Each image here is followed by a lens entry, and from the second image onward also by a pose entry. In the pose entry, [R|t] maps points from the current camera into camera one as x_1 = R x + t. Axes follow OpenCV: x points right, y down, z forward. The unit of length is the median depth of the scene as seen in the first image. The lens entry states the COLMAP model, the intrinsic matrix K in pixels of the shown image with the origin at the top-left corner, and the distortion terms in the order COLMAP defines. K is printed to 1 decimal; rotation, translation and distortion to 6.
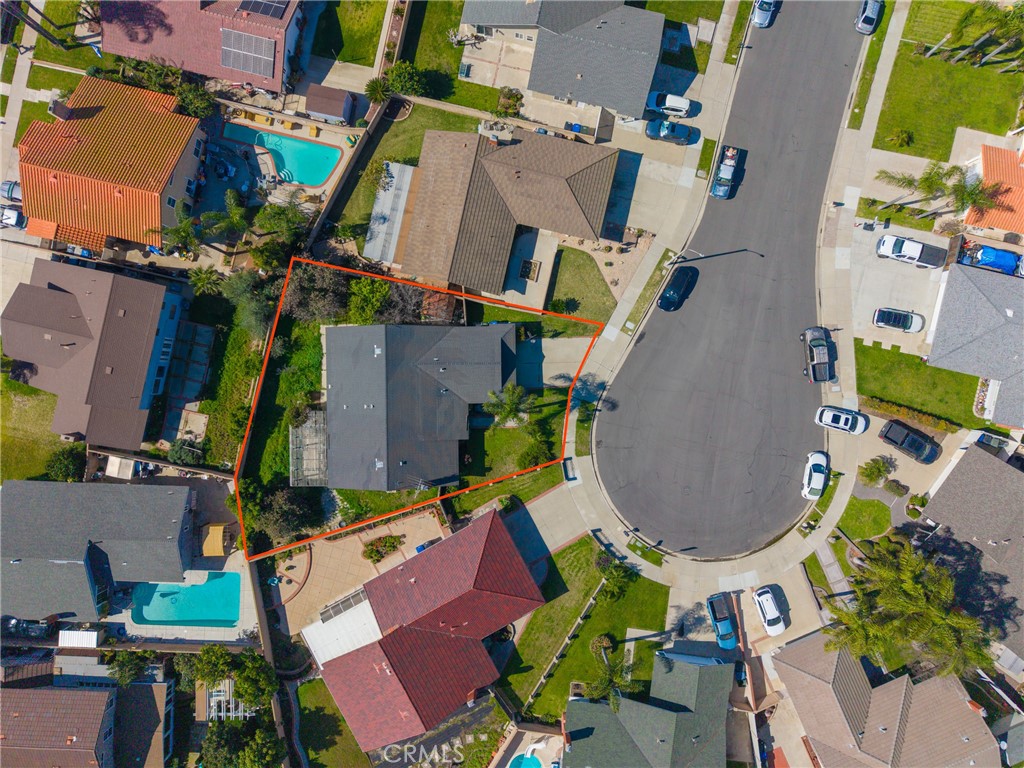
lens RADIAL K [[666.0, 0, 512.0], [0, 666.0, 384.0], [0, 0, 1]] dist [0.065887, -0.116230]
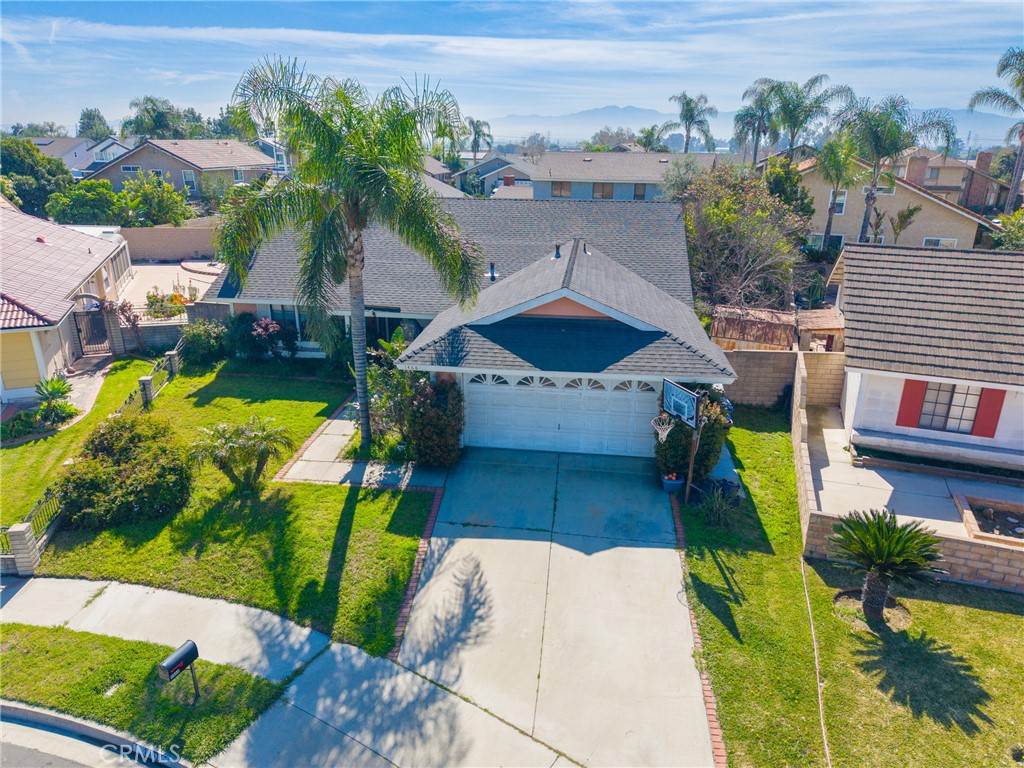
lens RADIAL K [[690.7, 0, 515.3], [0, 690.7, 387.1], [0, 0, 1]] dist [0.011030, -0.004971]
pose [[-0.147812, 0.323073, -0.934760, 0.223258], [-0.988954, -0.058791, 0.136063, -0.045681], [-0.010998, 0.944546, 0.328194, 0.895177]]
